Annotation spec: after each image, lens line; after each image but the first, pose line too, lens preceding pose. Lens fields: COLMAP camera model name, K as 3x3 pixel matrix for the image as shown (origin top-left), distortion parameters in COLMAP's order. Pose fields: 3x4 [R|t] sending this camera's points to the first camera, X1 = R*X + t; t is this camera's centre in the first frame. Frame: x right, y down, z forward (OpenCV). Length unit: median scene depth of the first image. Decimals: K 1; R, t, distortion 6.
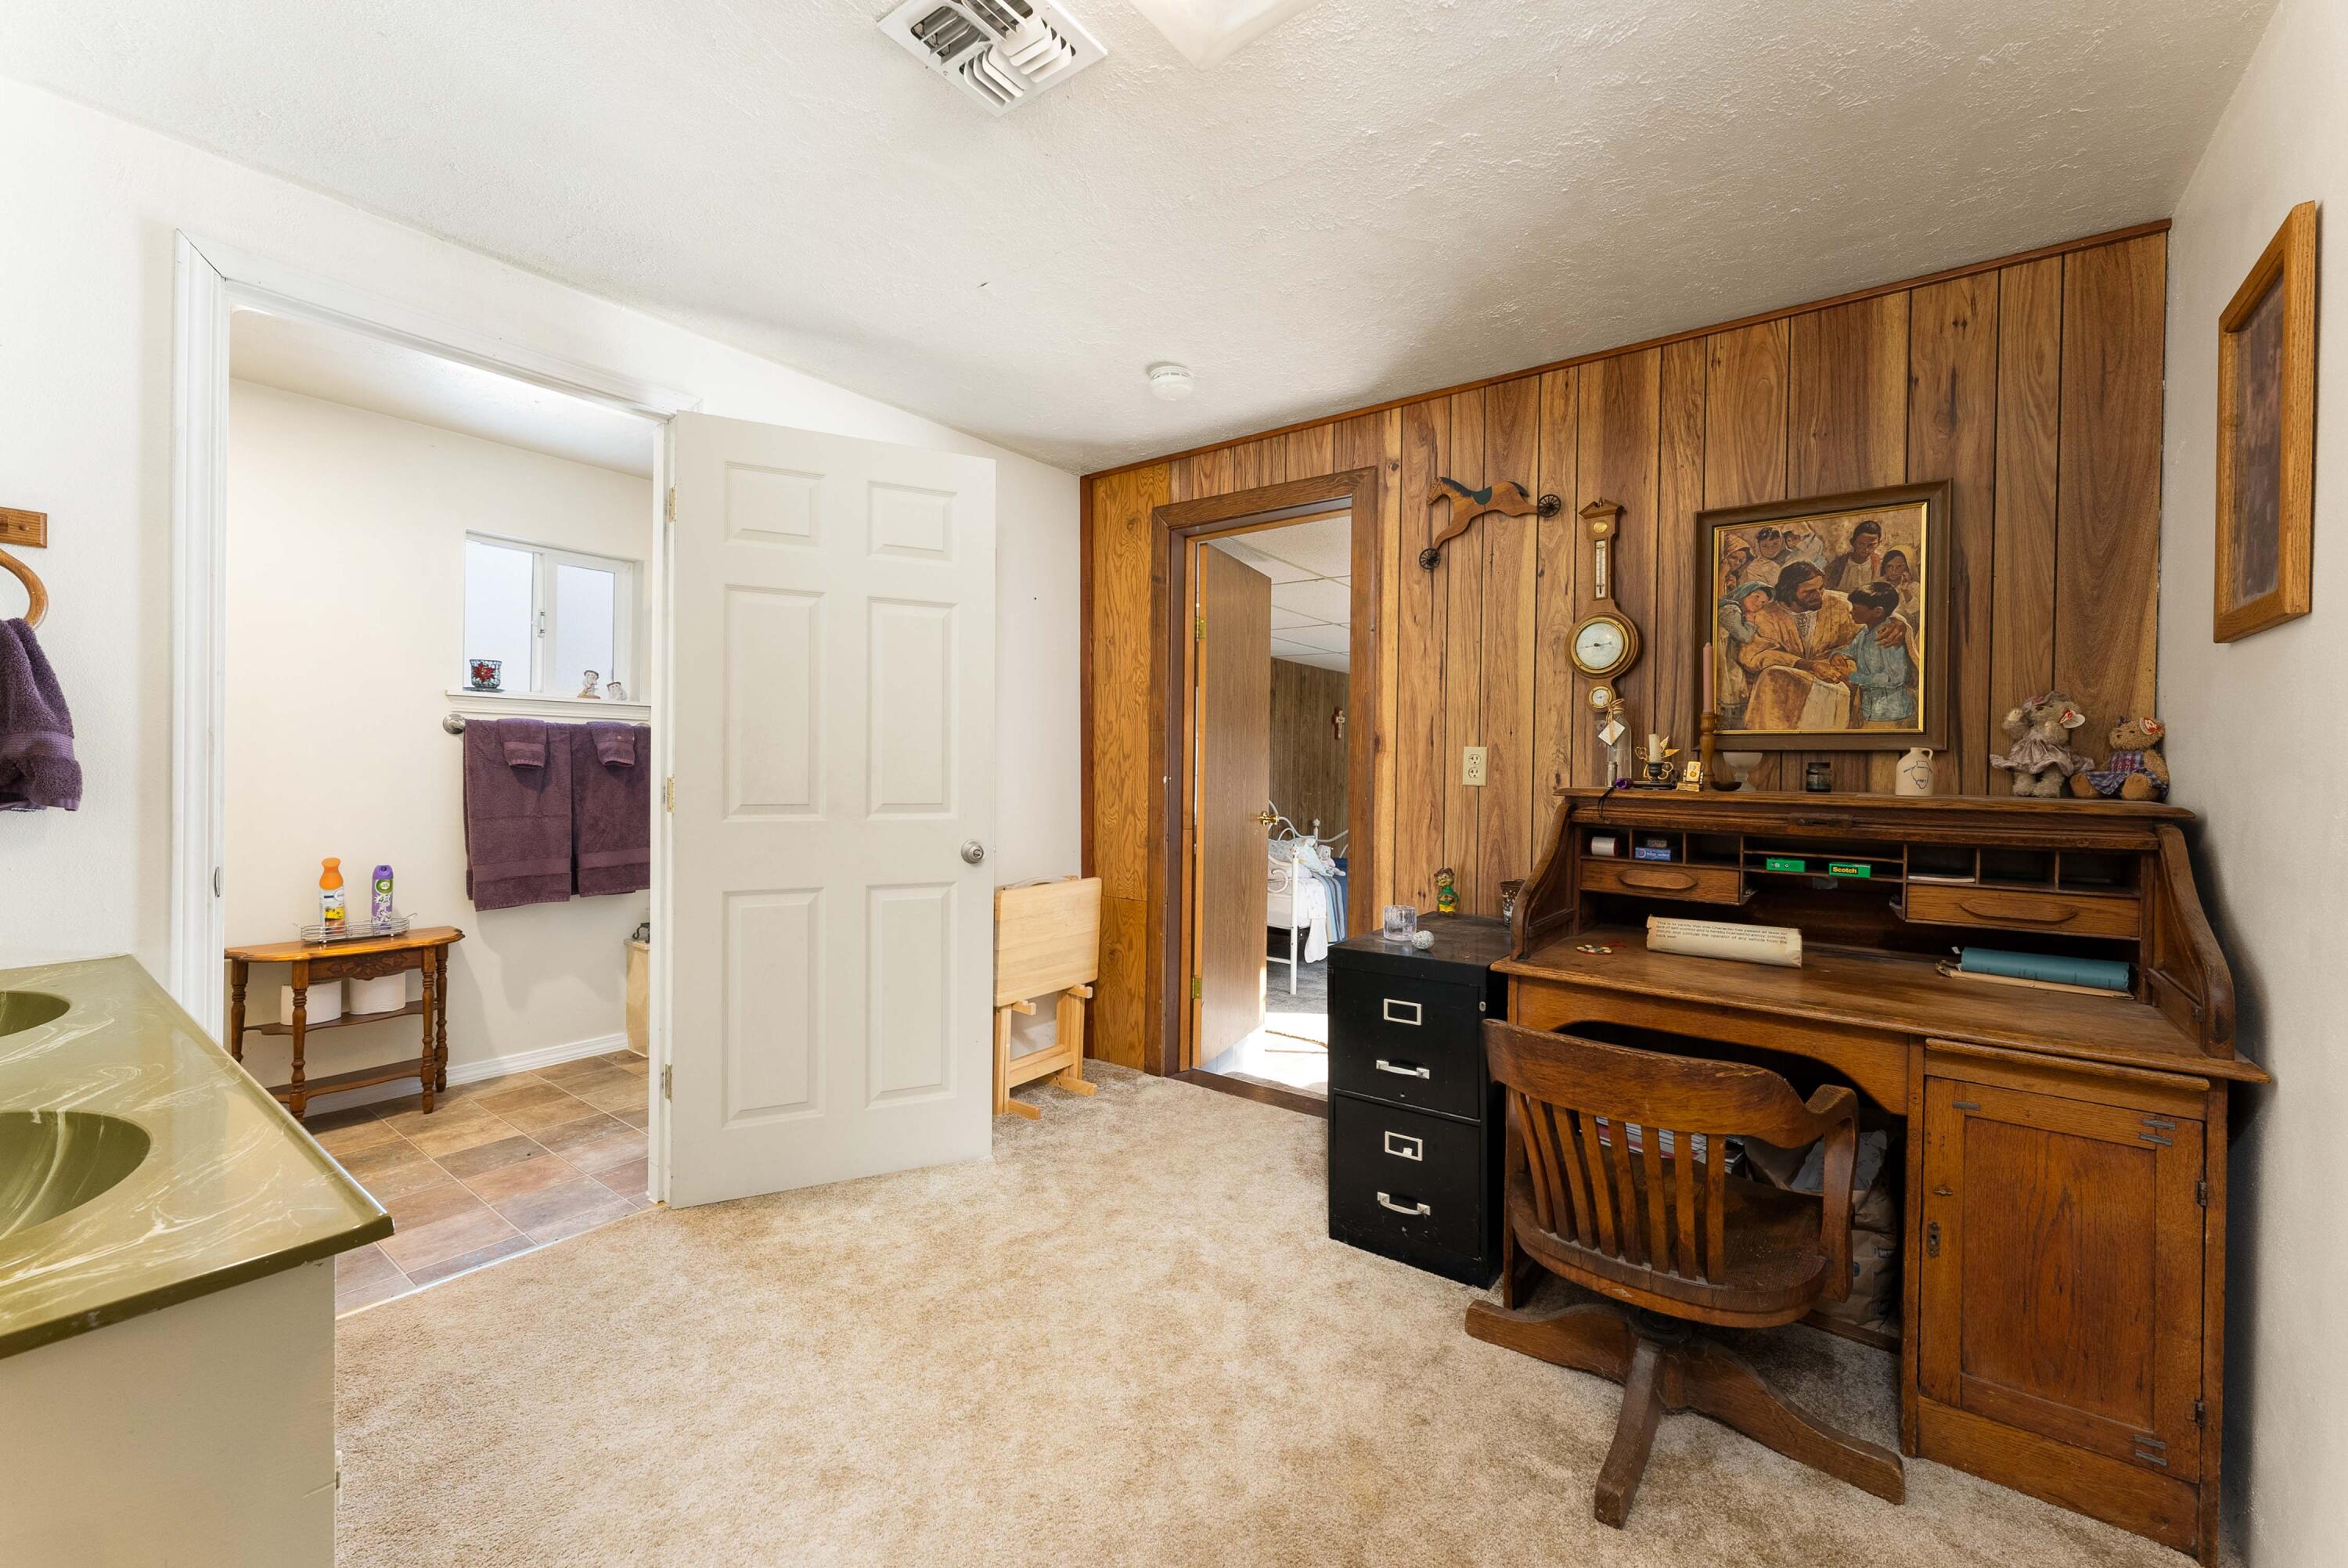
lens RADIAL K [[946.6, 0, 1175.4], [0, 946.6, 781.9], [0, 0, 1]] dist [-0.000011, -0.000001]
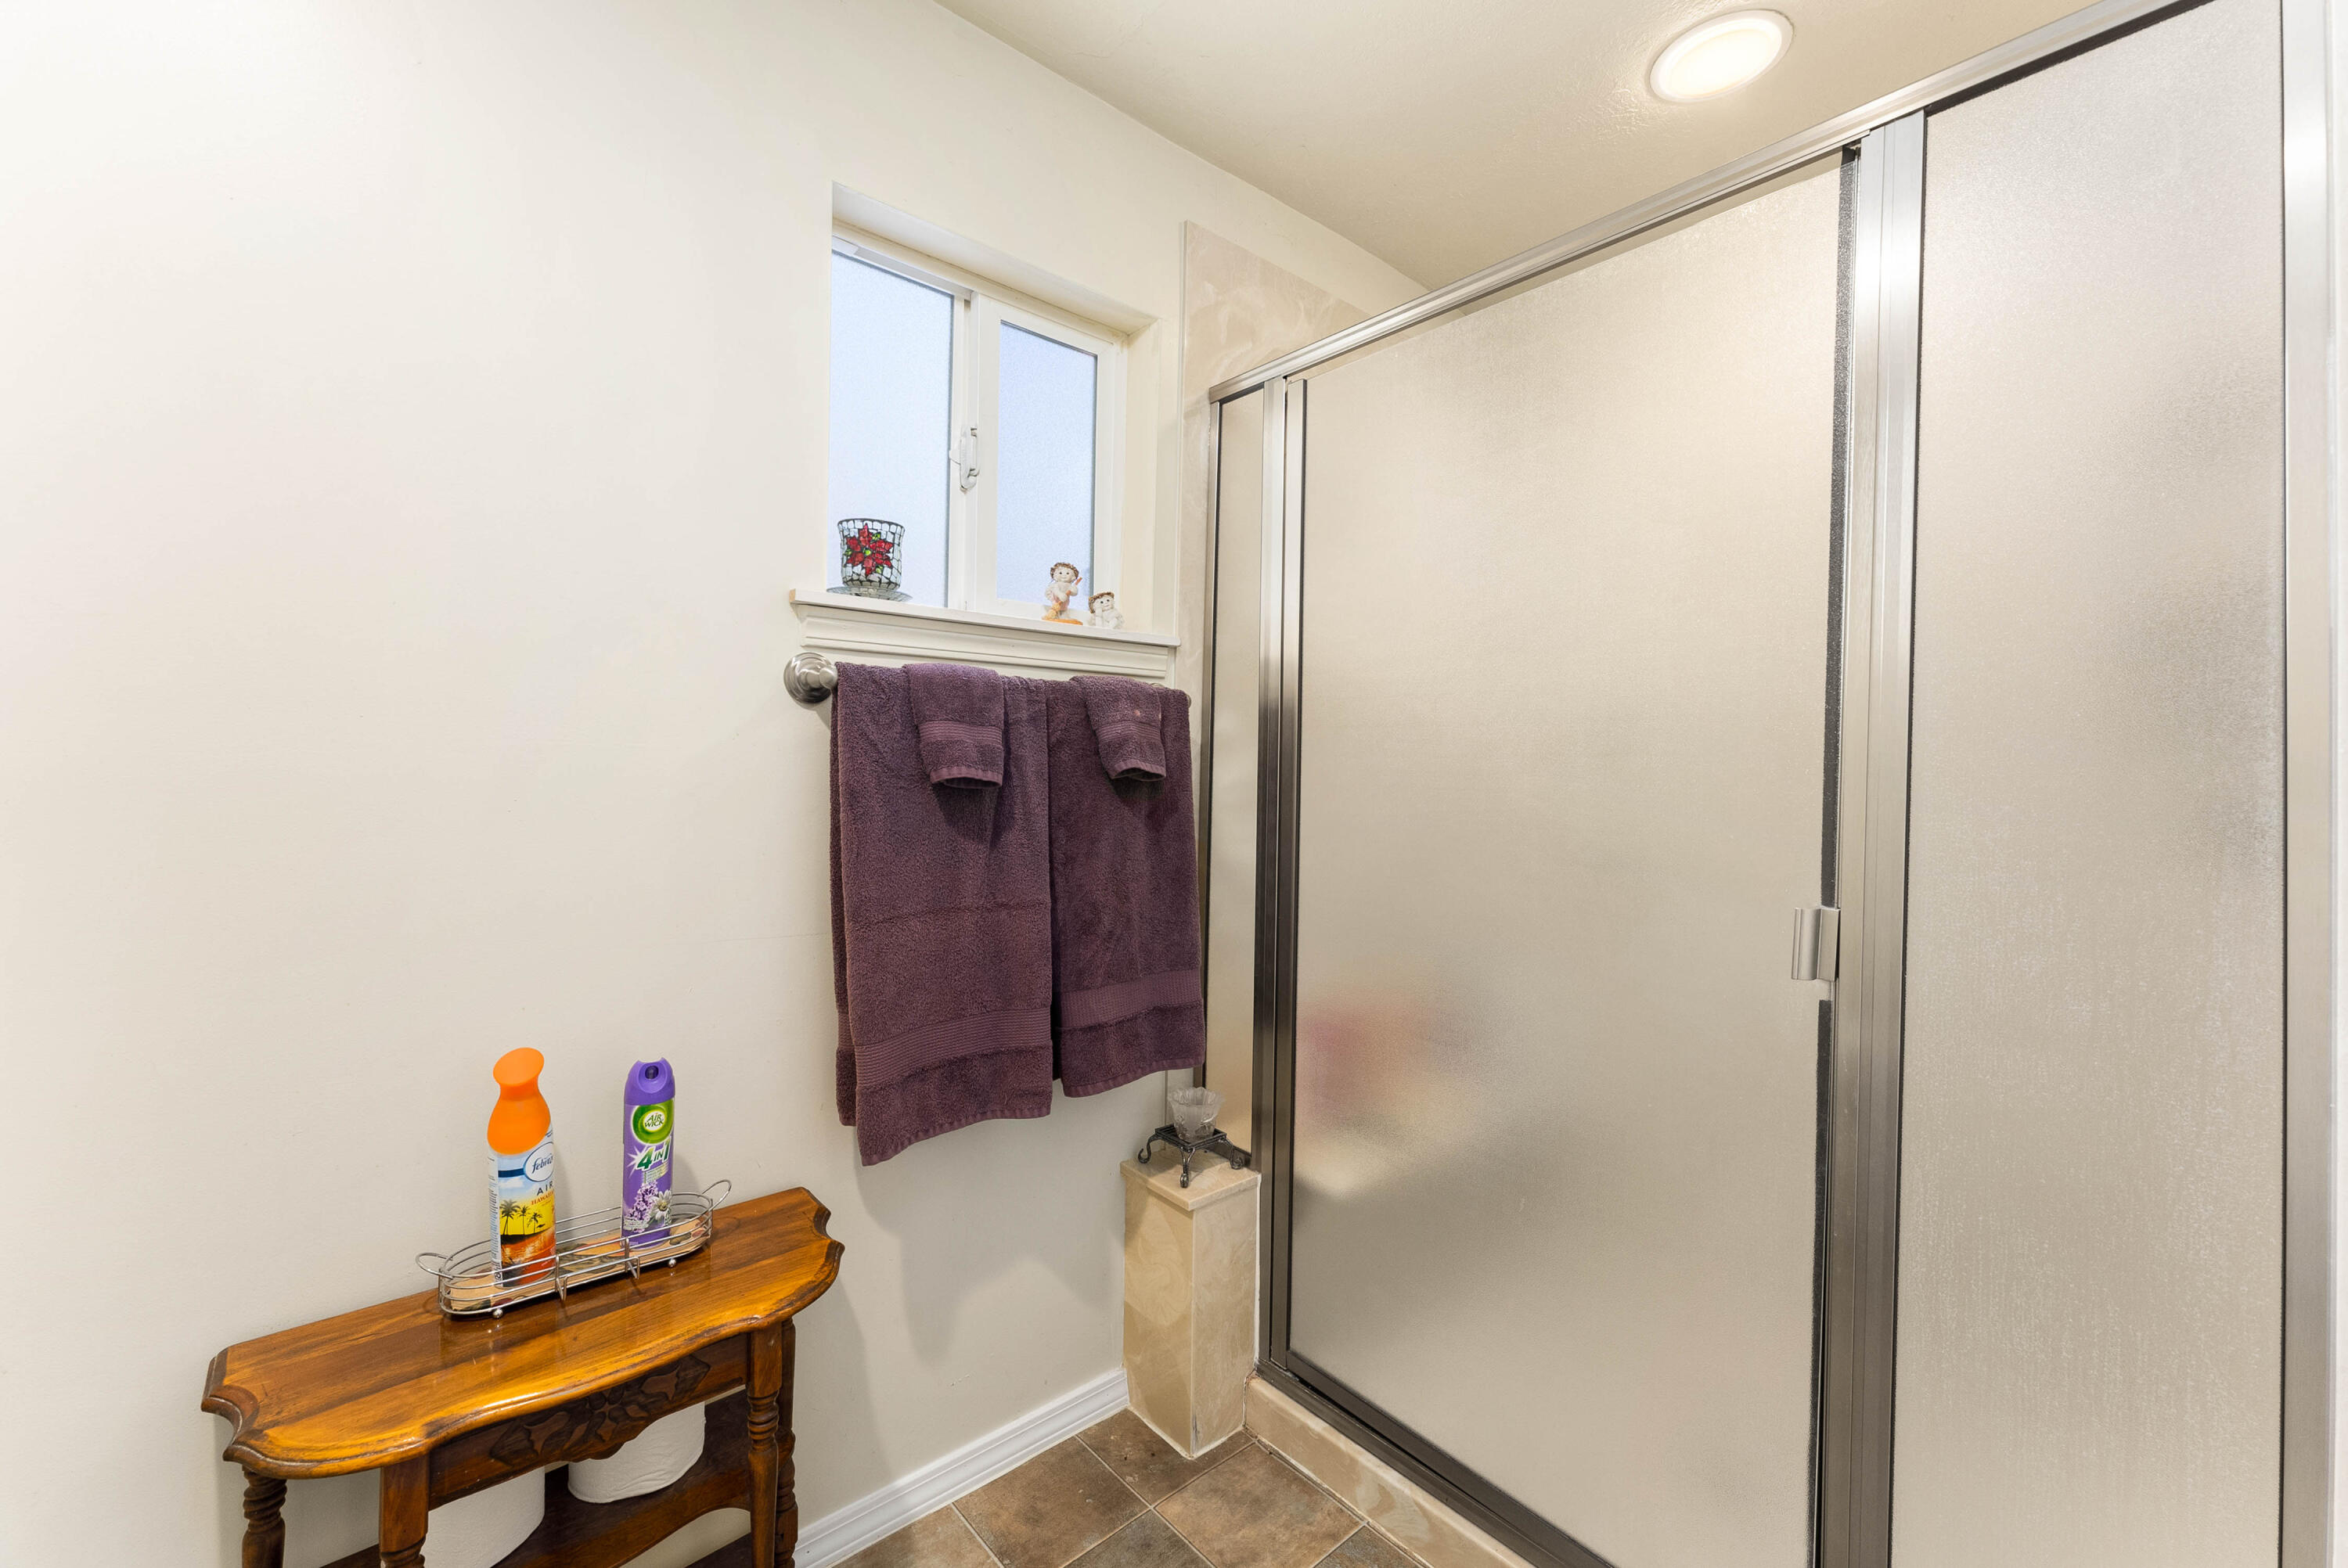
lens RADIAL K [[946.6, 0, 1168.6], [0, 946.6, 777.6], [0, 0, 1]] dist [-0.000011, -0.000001]
pose [[0.978576, -0.003392, -0.205858, -0.514978], [0.003014, 0.999993, -0.002153, -0.017466], [0.205864, 0.001486, 0.978579, 0.622136]]
